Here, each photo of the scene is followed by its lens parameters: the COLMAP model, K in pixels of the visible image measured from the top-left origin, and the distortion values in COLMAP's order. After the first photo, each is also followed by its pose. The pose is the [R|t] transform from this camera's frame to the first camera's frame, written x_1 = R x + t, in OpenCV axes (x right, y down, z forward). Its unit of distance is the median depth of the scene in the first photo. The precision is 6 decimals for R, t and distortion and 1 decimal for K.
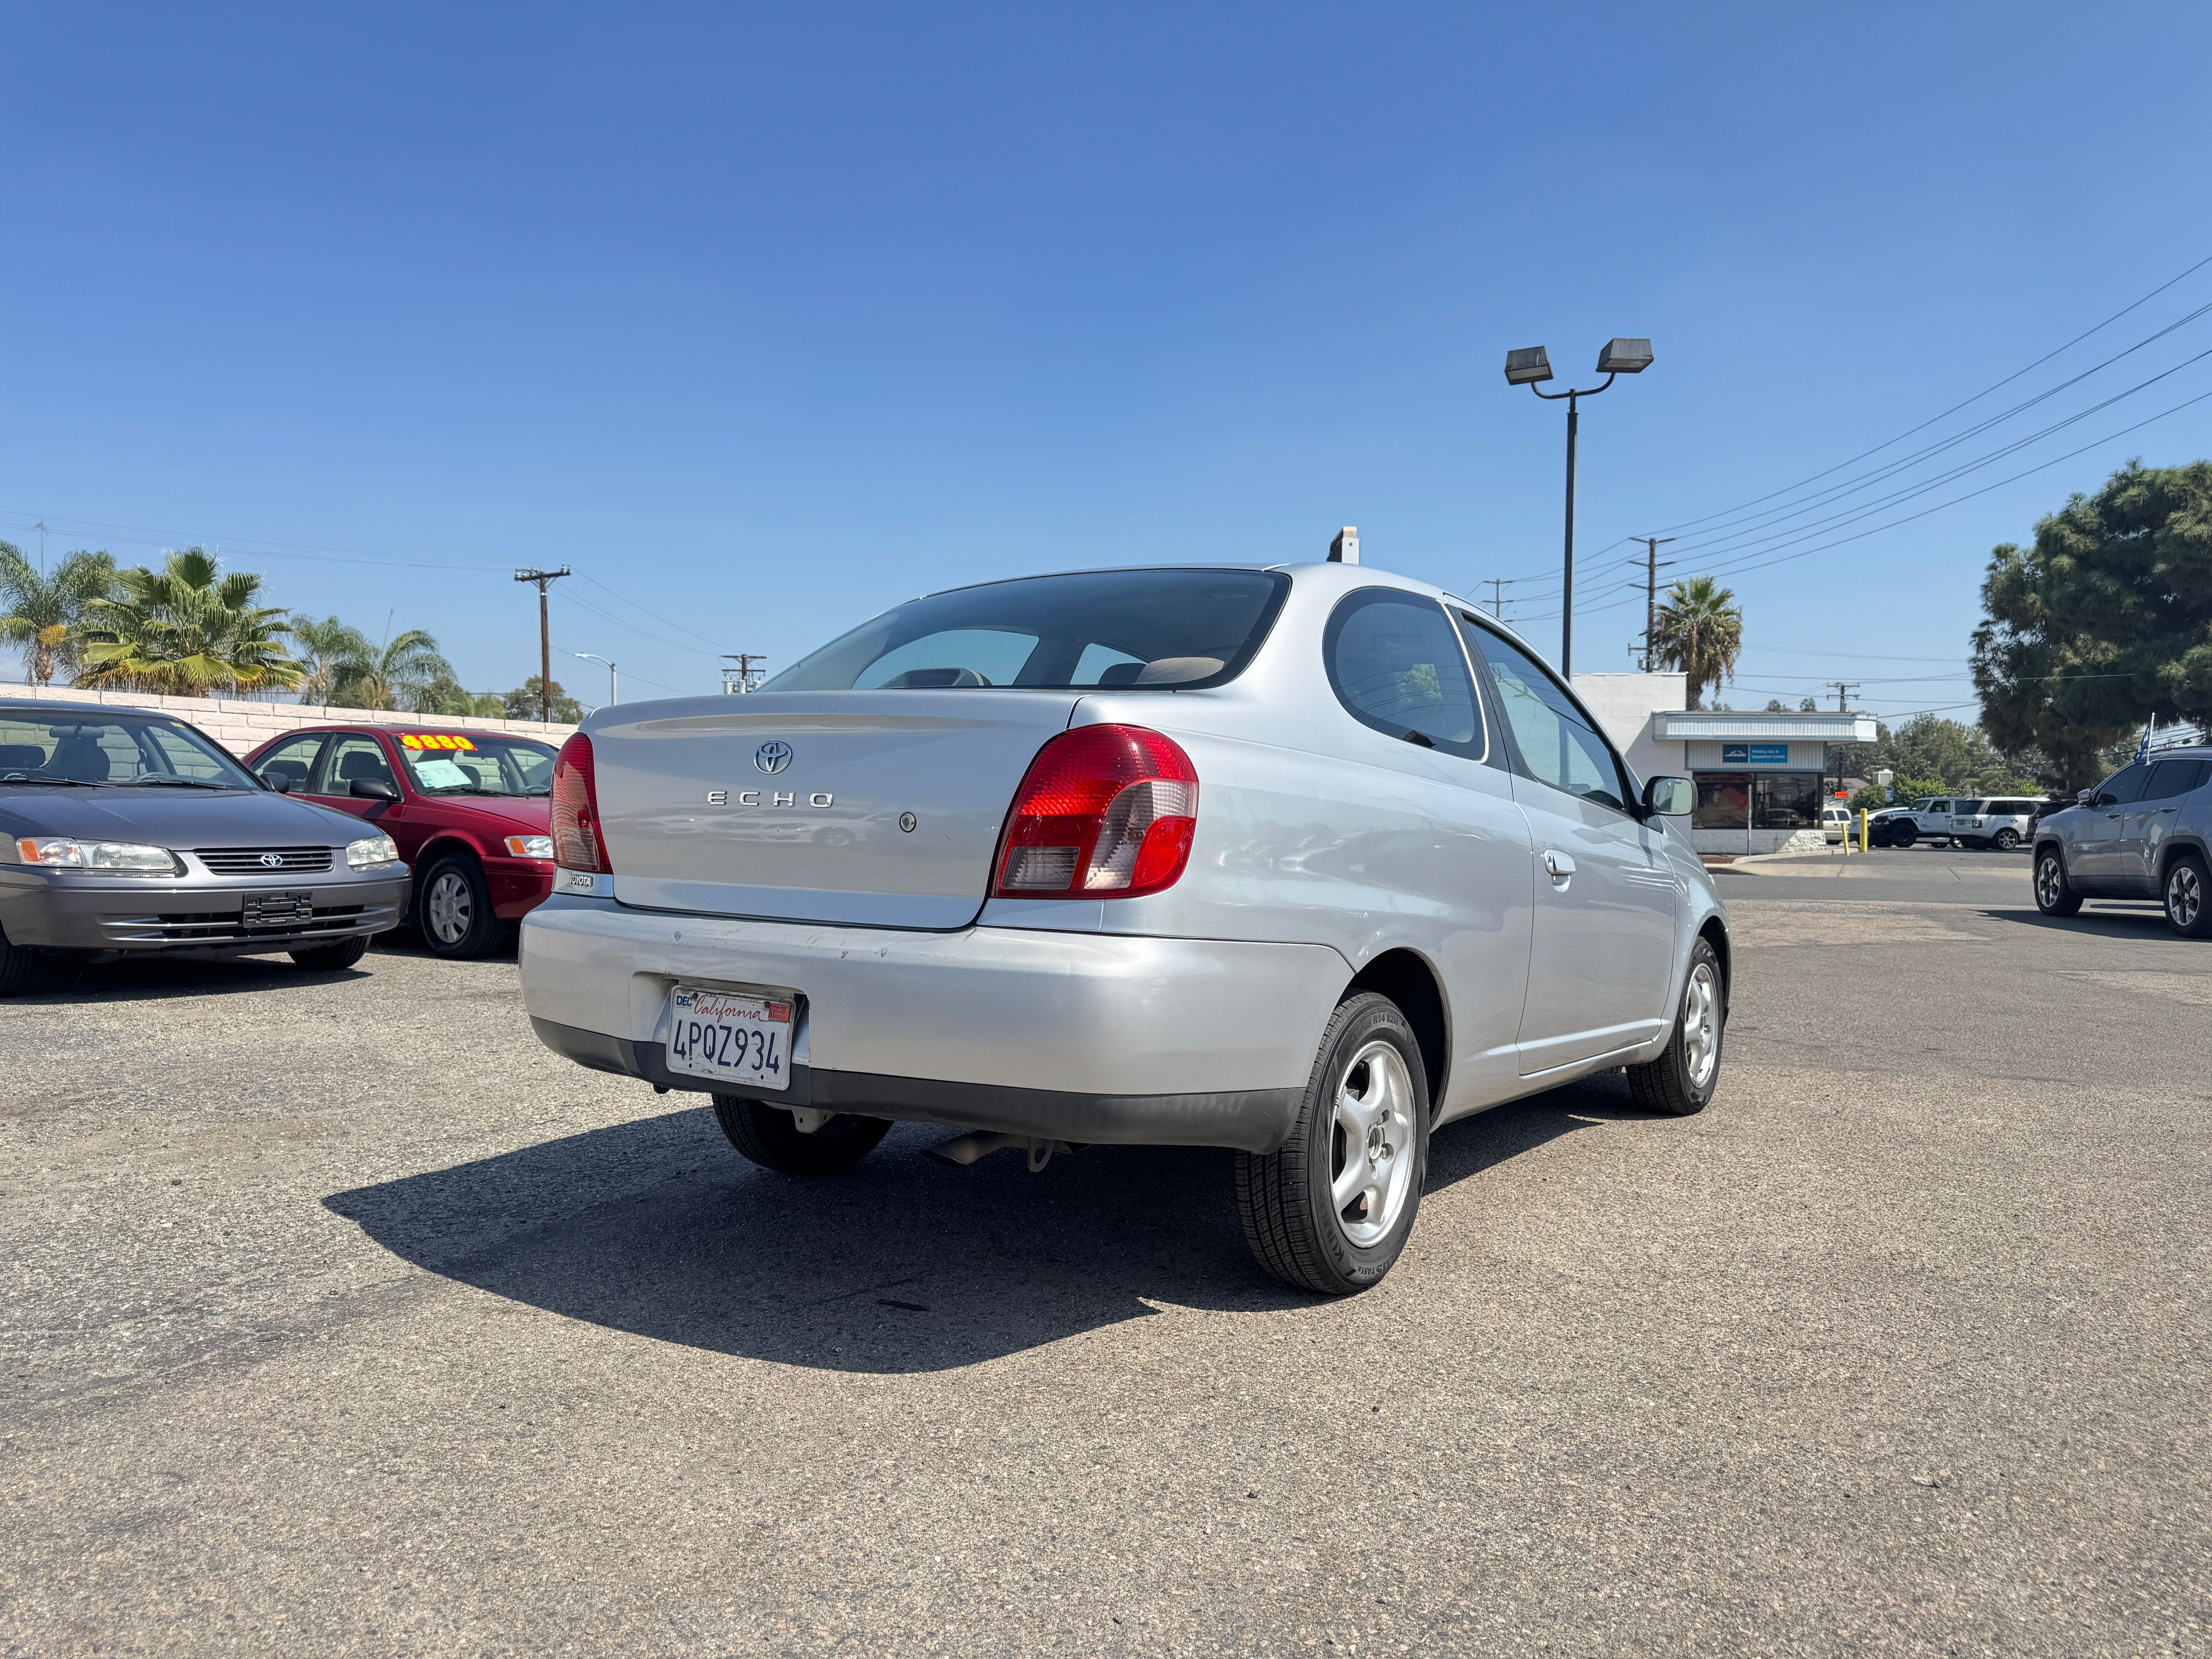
lens RADIAL K [[1556.5, 0, 1104.6], [0, 1556.5, 830.6], [0, 0, 1]] dist [0.043661, -0.048527]
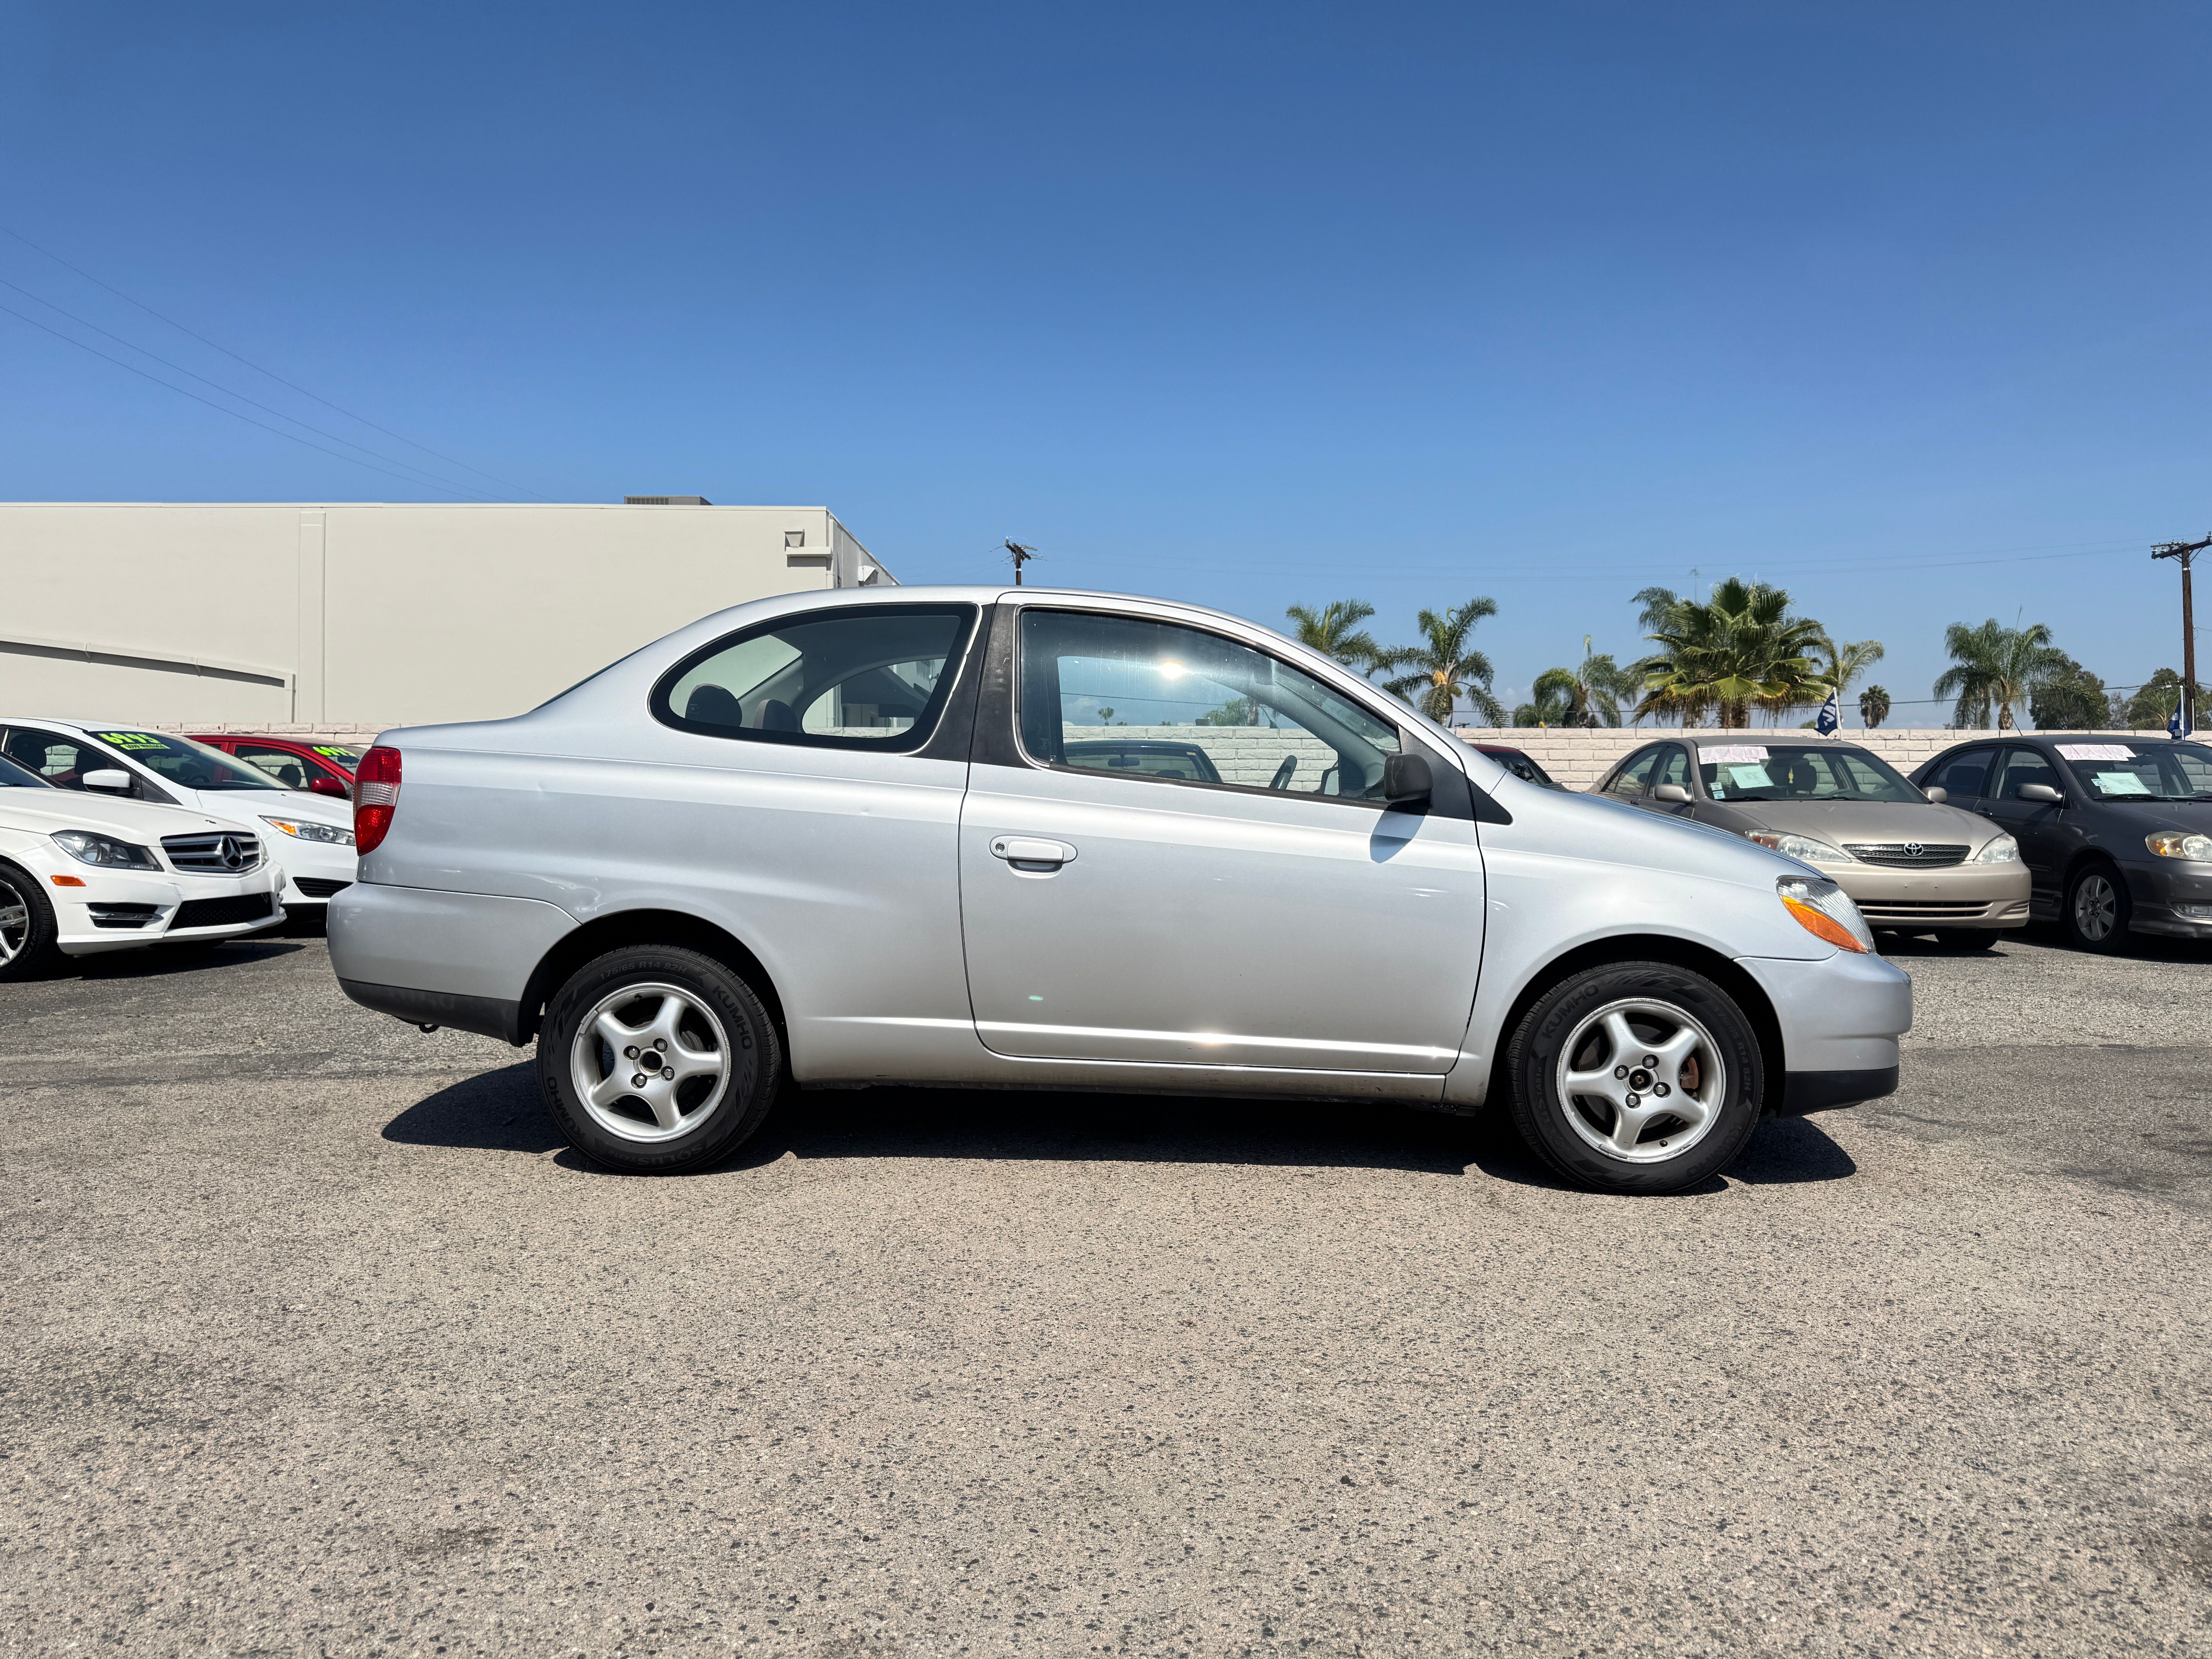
lens RADIAL K [[1556.5, 0, 1098.3], [0, 1556.5, 820.7], [0, 0, 1]] dist [0.043661, -0.048527]
pose [[0.546528, -0.005475, -0.837423, 1.337641], [-0.004891, 0.999941, -0.009730, 0.013668], [0.837426, 0.009413, 0.546469, 0.570635]]
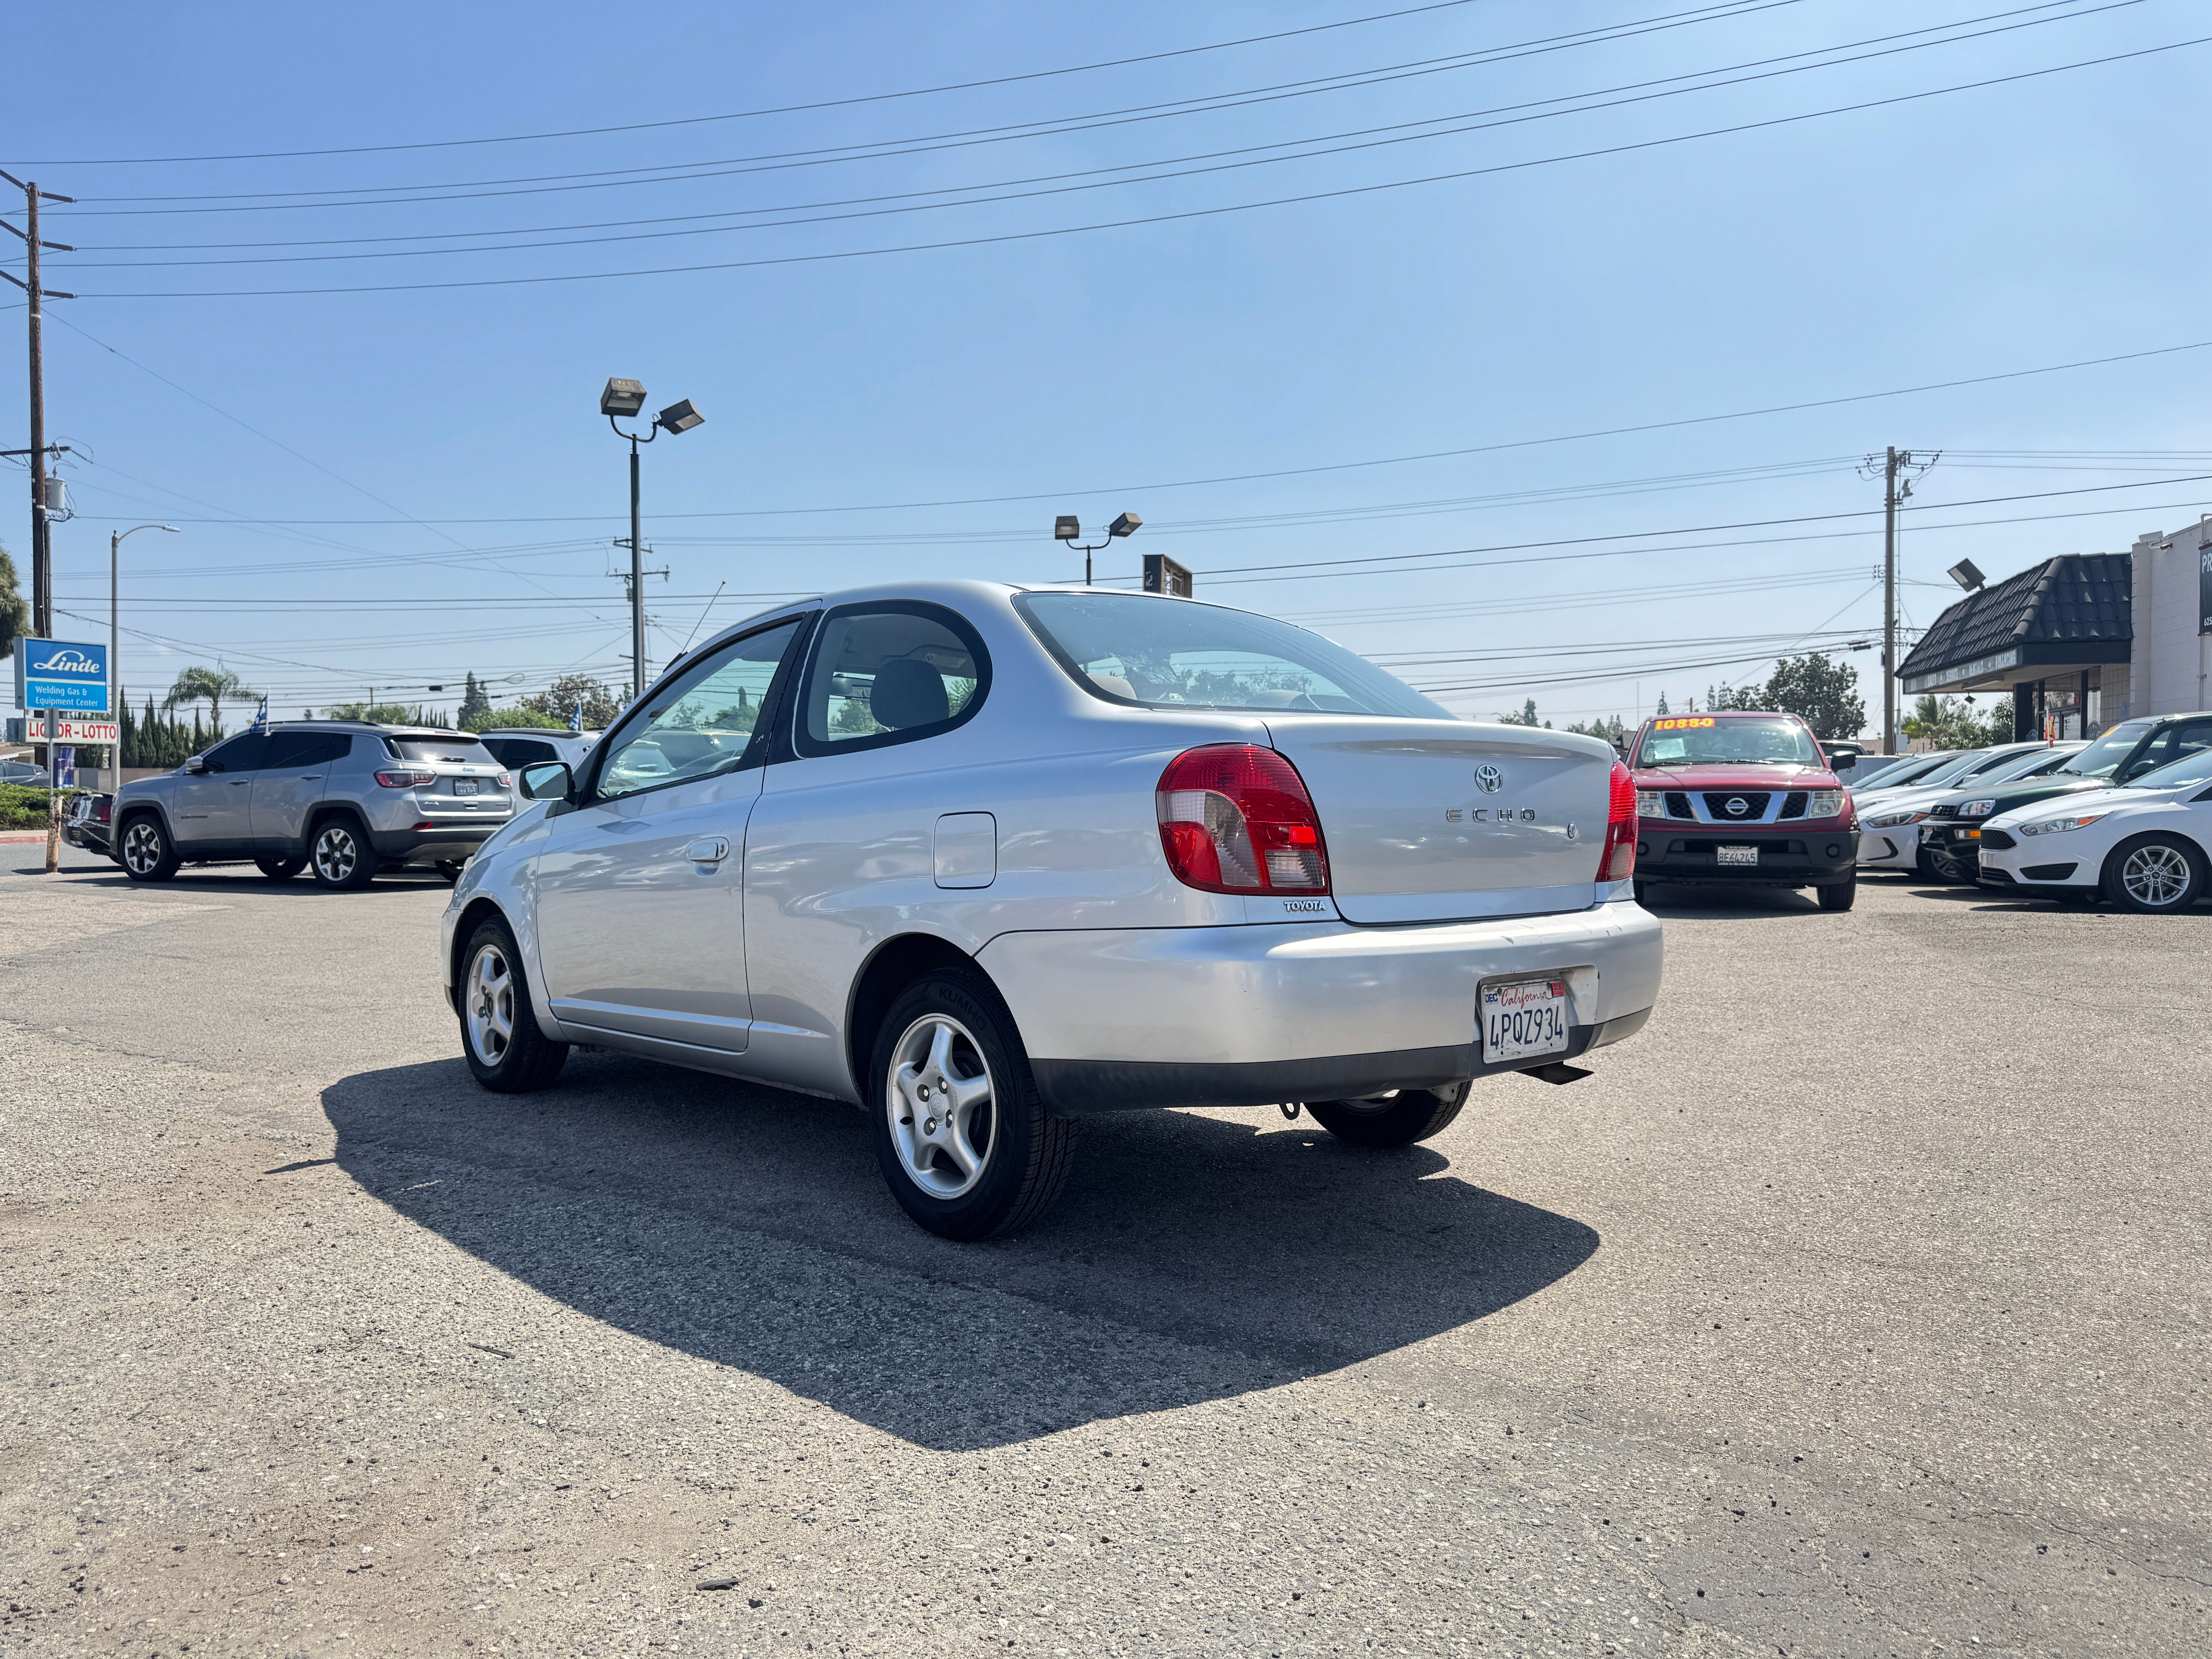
lens RADIAL K [[1557.9, 0, 1108.8], [0, 1557.9, 840.5], [0, 0, 1]] dist [0.031121, -0.034919]
pose [[0.218552, -0.041635, 0.974937, -1.203067], [0.007702, 0.999132, 0.040942, -0.042375], [-0.975795, -0.001439, 0.218683, 0.880143]]
